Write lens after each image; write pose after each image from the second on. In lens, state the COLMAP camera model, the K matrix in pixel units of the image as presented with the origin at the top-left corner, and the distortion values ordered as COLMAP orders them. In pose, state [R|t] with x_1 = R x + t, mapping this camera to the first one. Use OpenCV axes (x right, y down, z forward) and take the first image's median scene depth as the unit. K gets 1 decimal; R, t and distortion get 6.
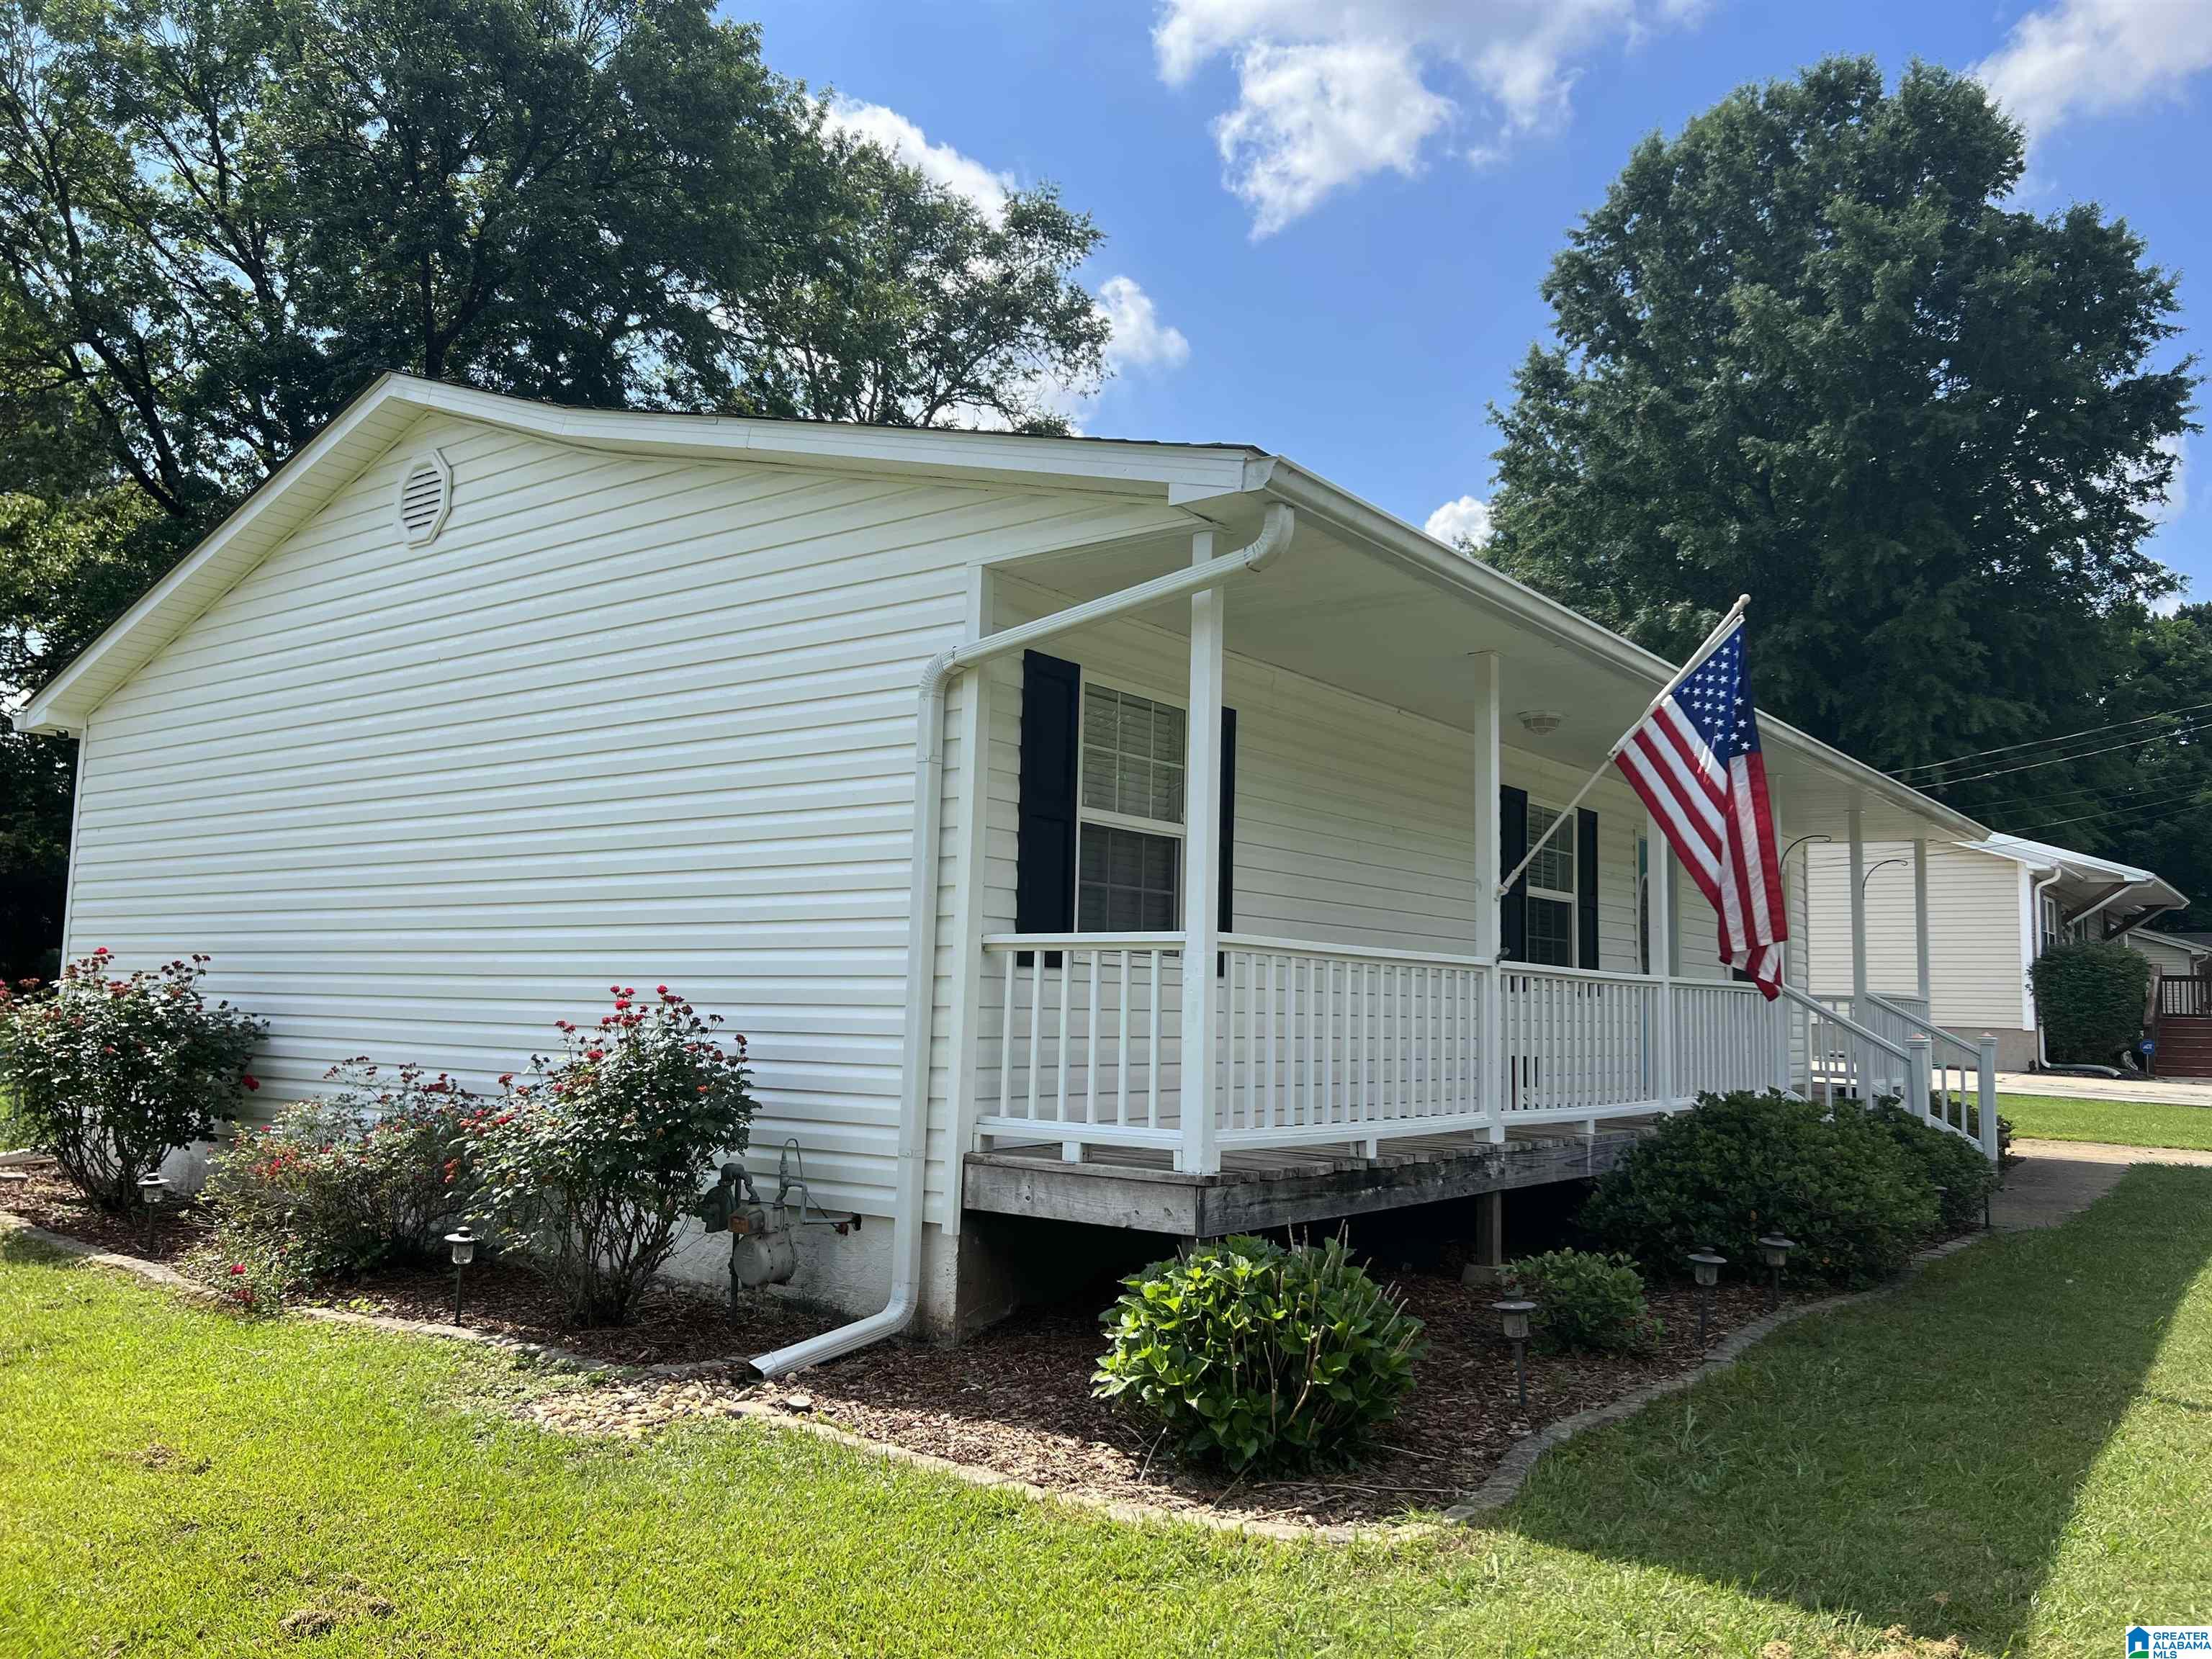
lens RADIAL K [[1681.3, 0, 1106.0], [0, 1681.3, 829.5], [0, 0, 1]] dist [0.087914, -0.103686]
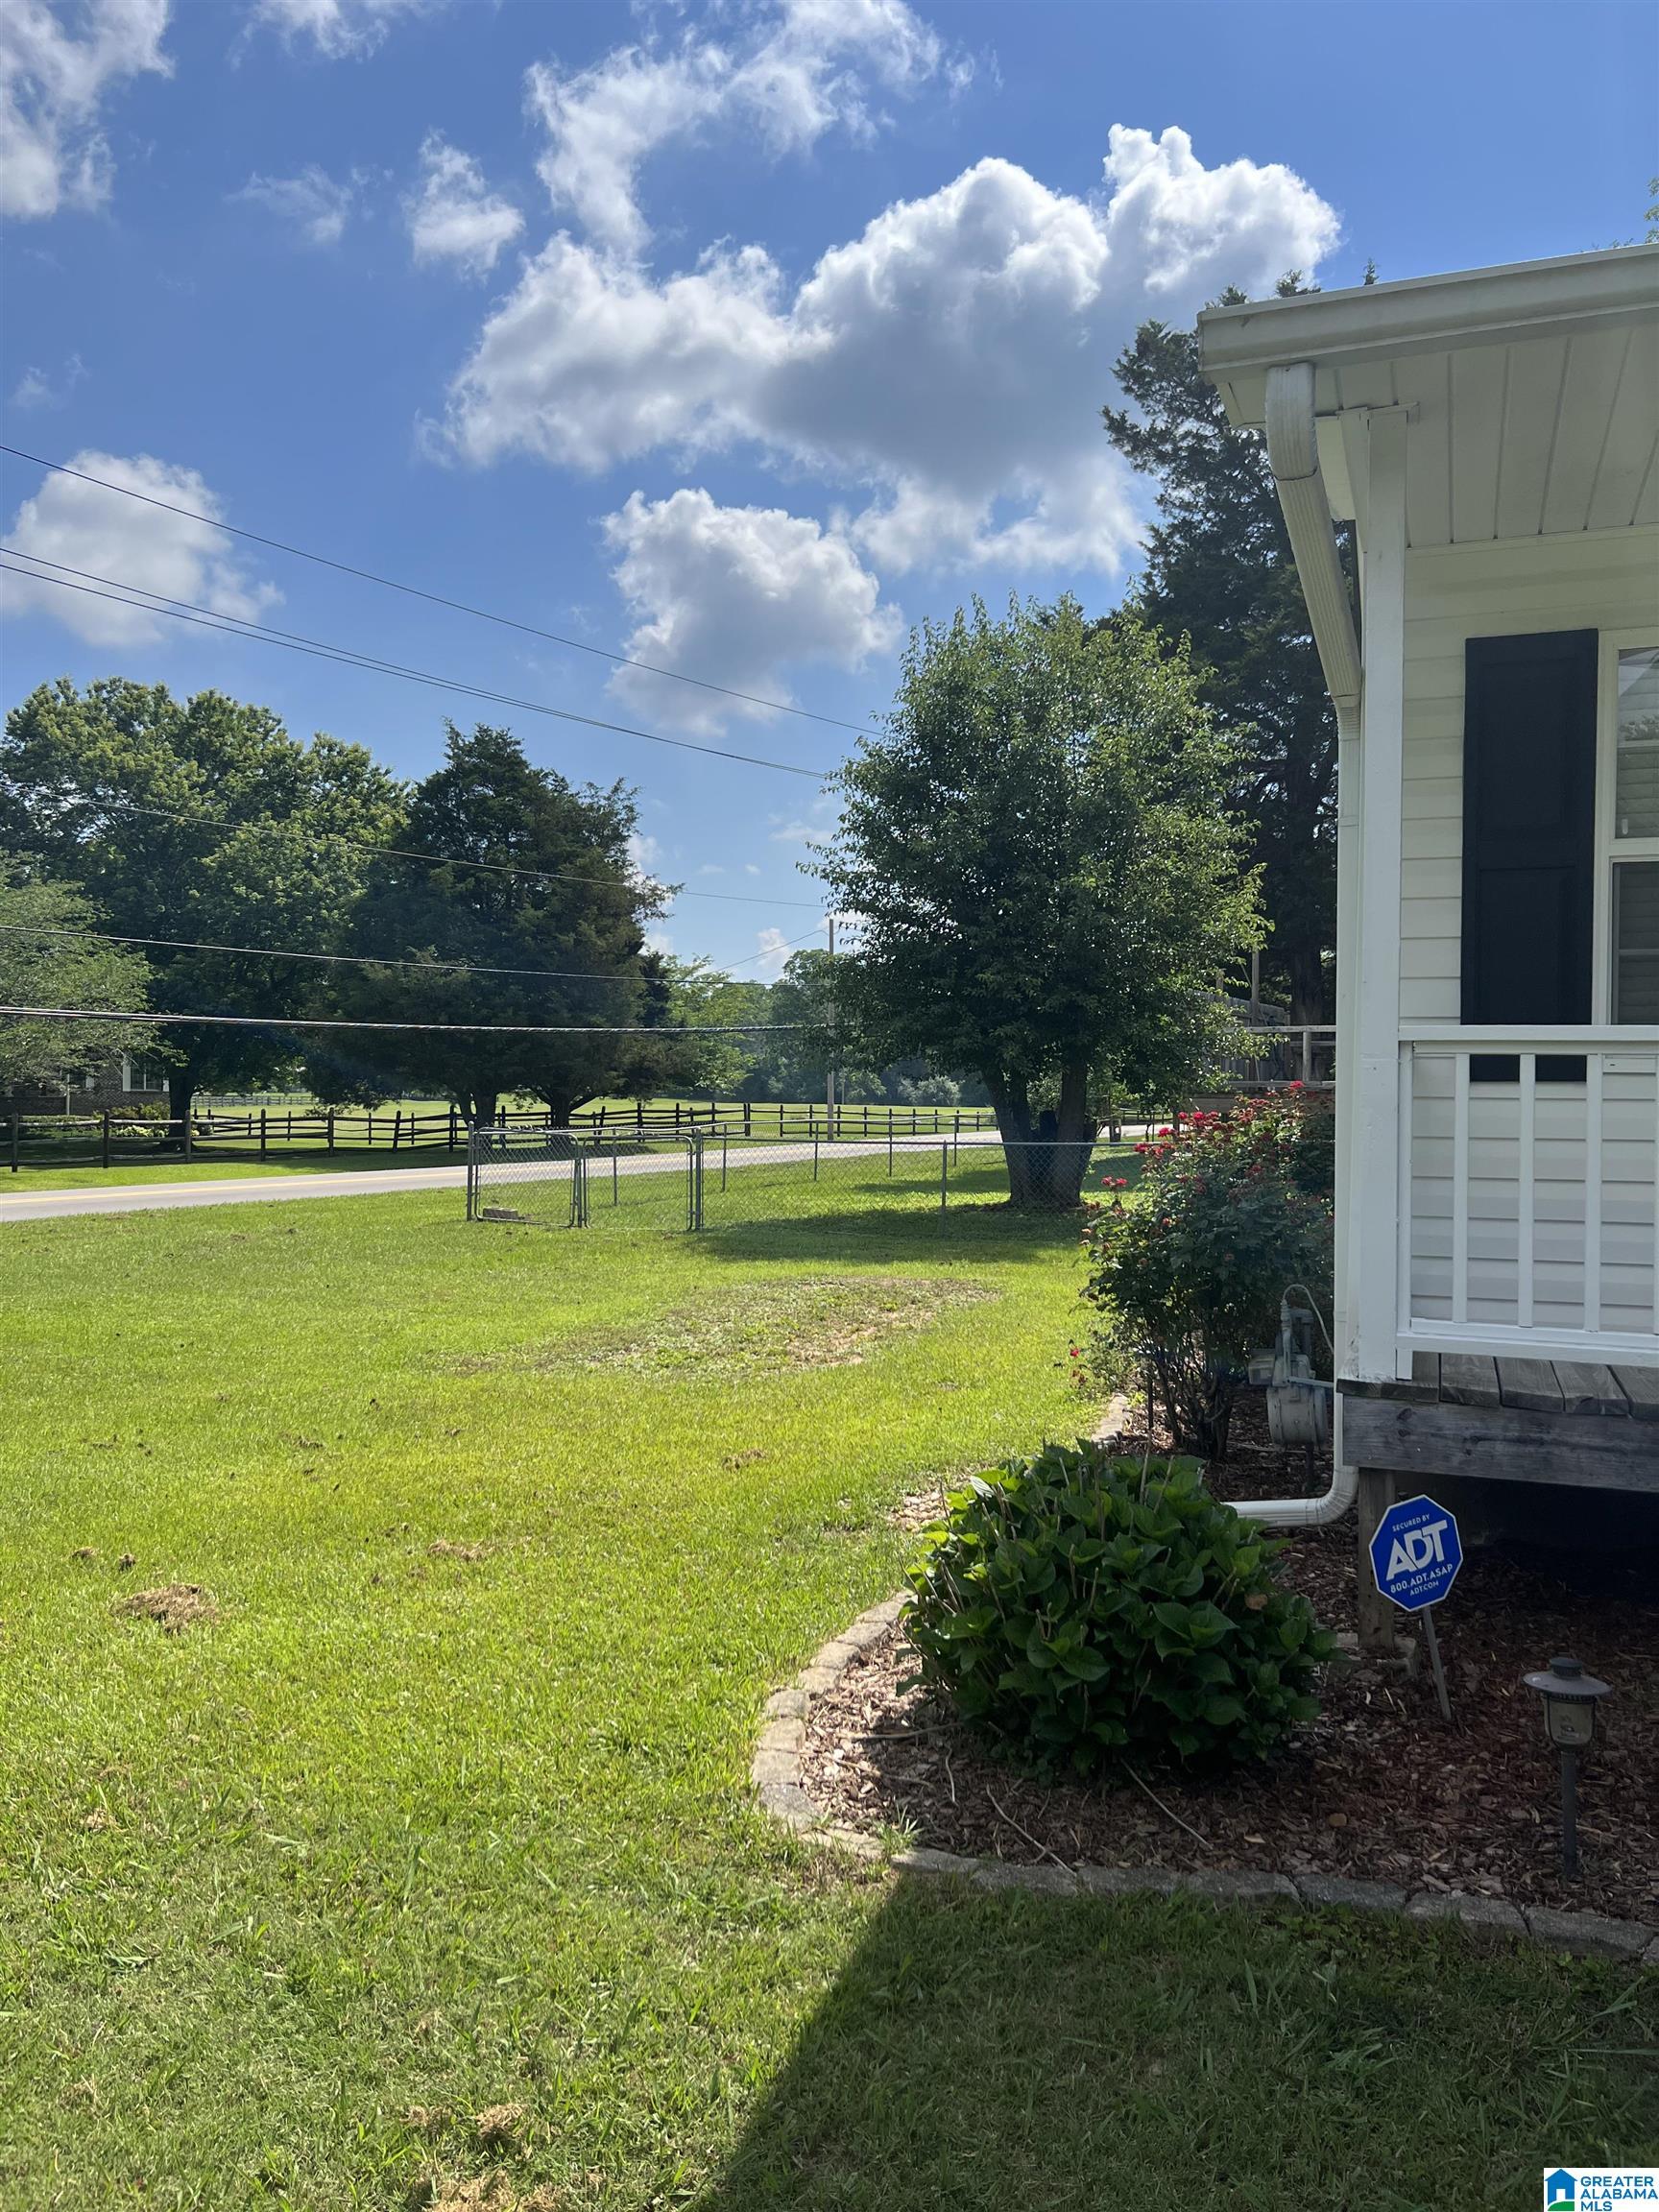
lens RADIAL K [[1663.0, 0, 829.5], [0, 1663.0, 1106.0], [0, 0, 1]] dist [0.151024, -0.297547]
pose [[0.284731, 0.000553, -0.958607, 0.106299], [0.107580, 0.993664, 0.032528, 0.006948], [0.952552, -0.112389, 0.282867, 0.094239]]
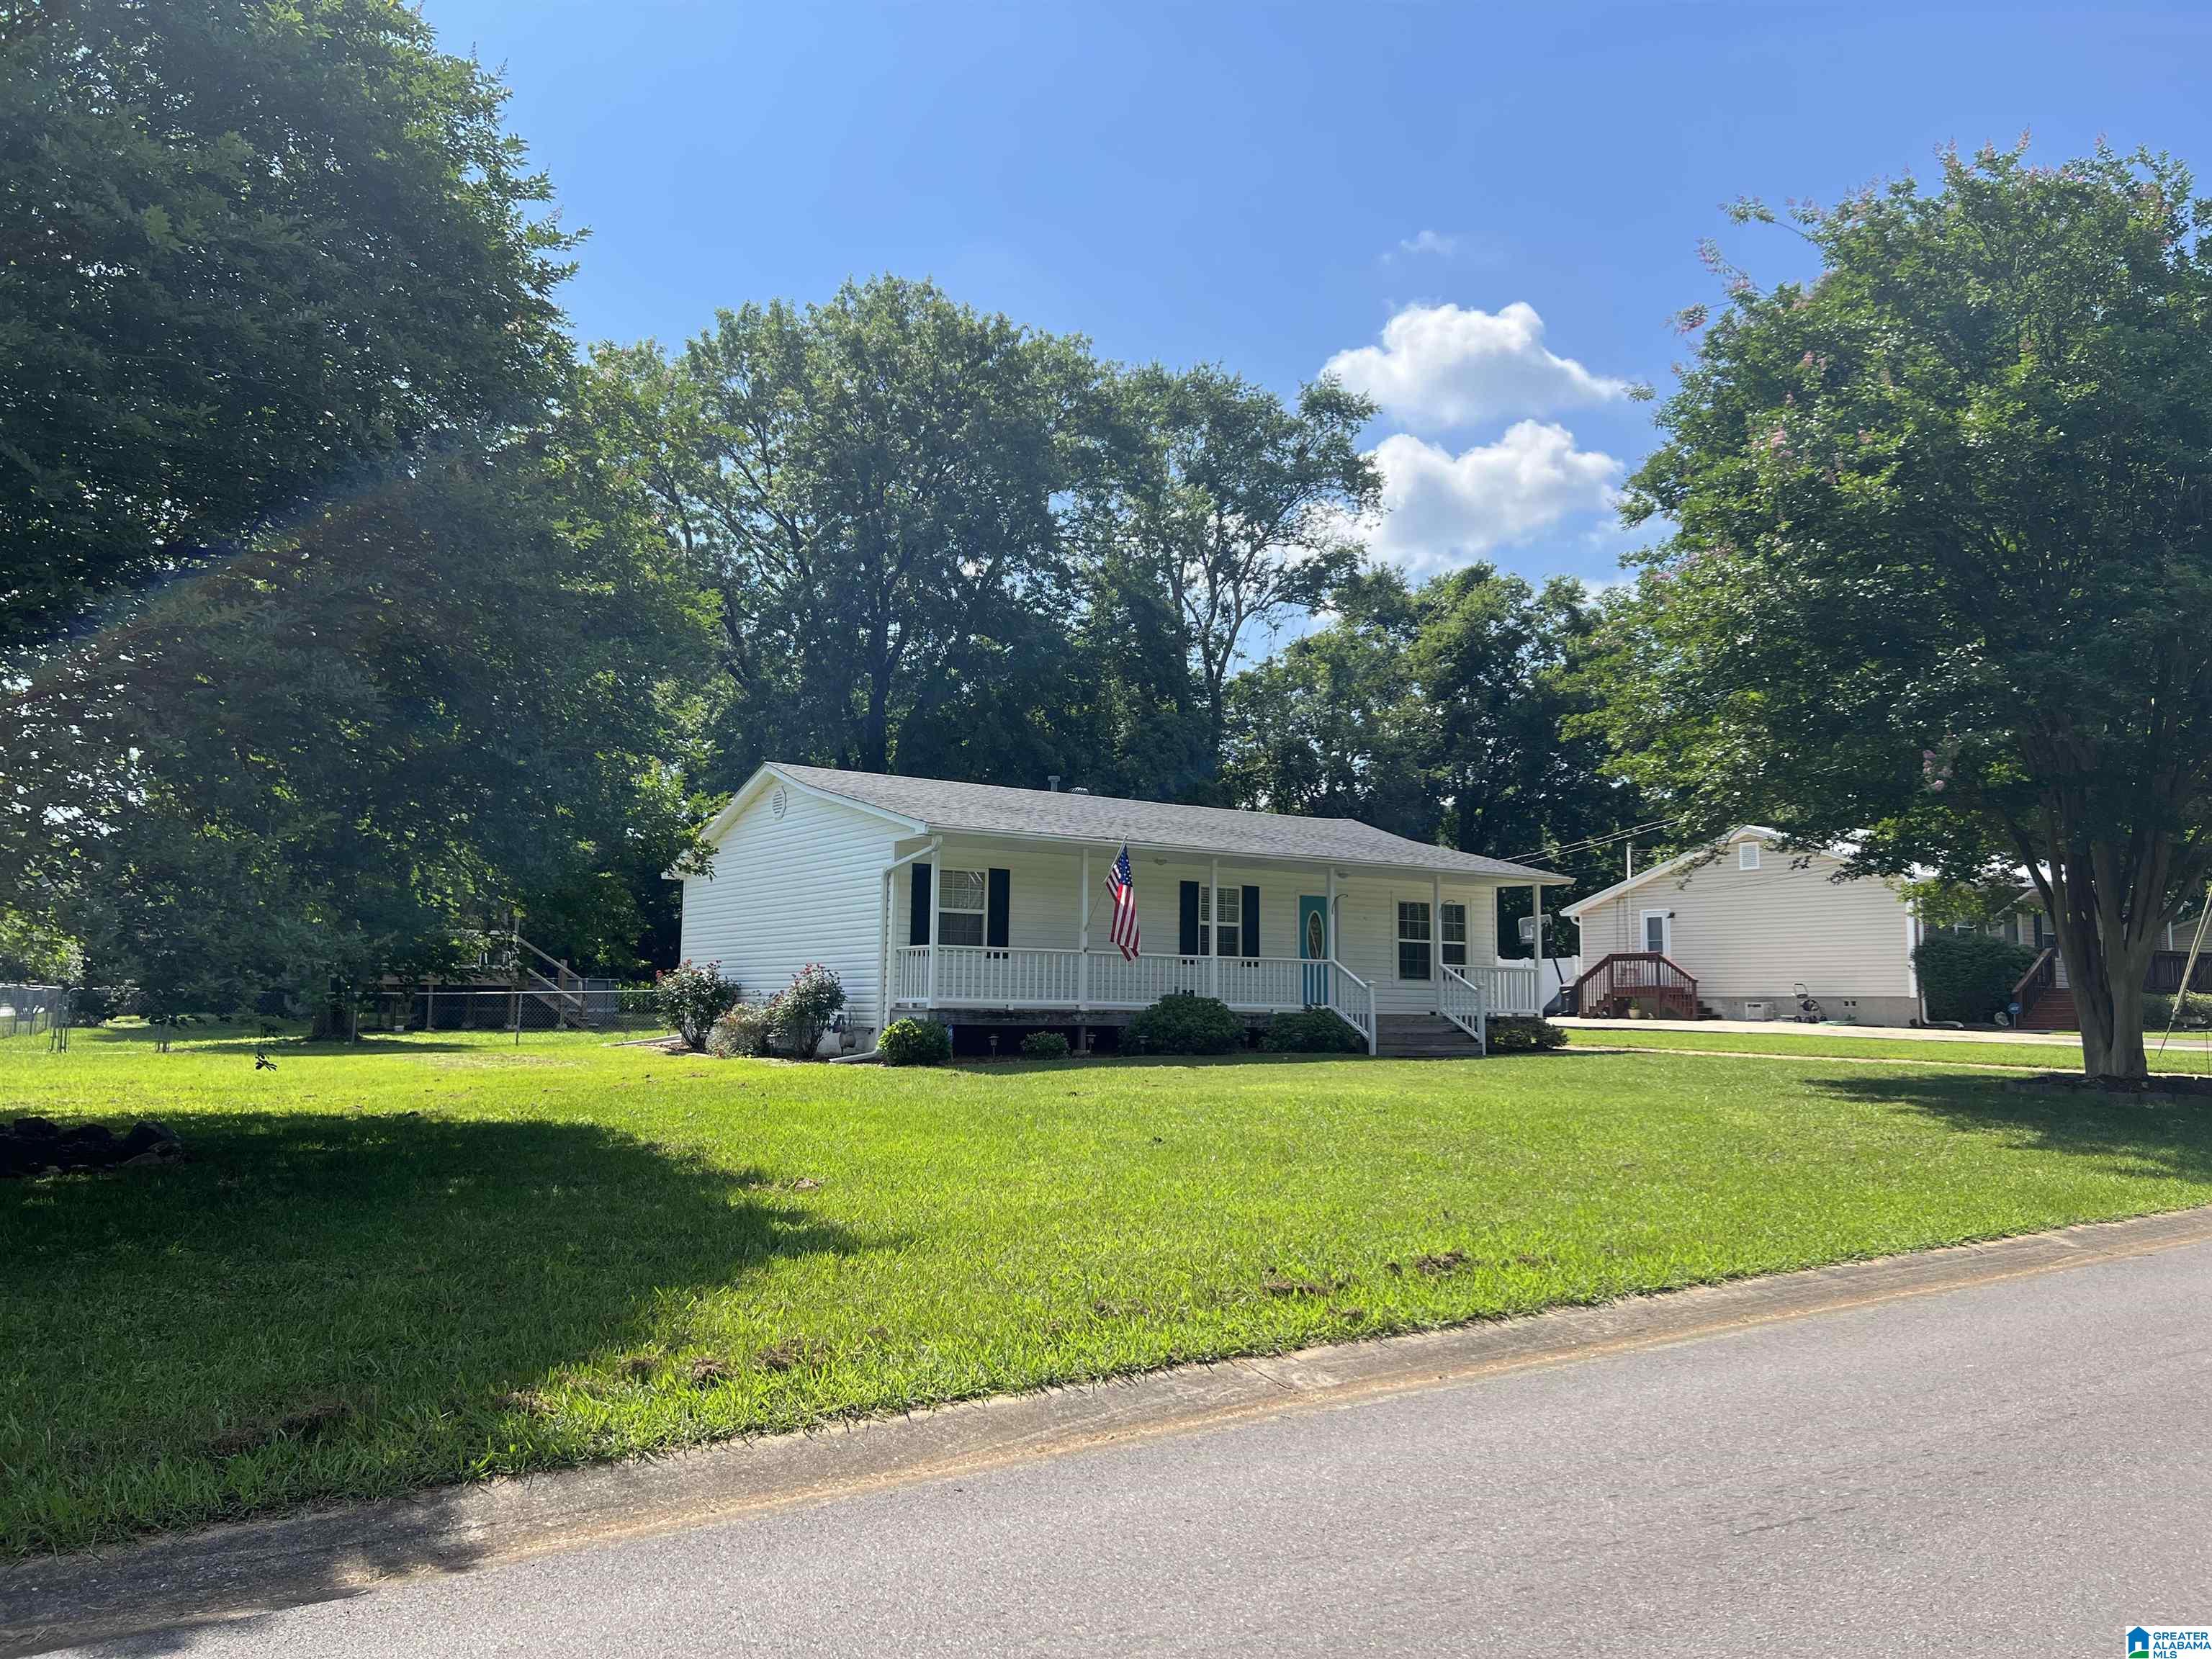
lens RADIAL K [[1681.3, 0, 1106.0], [0, 1681.3, 829.5], [0, 0, 1]] dist [0.087914, -0.103686]
pose [[0.948637, -0.047056, -0.312848, 0.259676], [0.043778, 0.998888, -0.017496, -0.018183], [0.313324, 0.002901, 0.949642, -0.394344]]
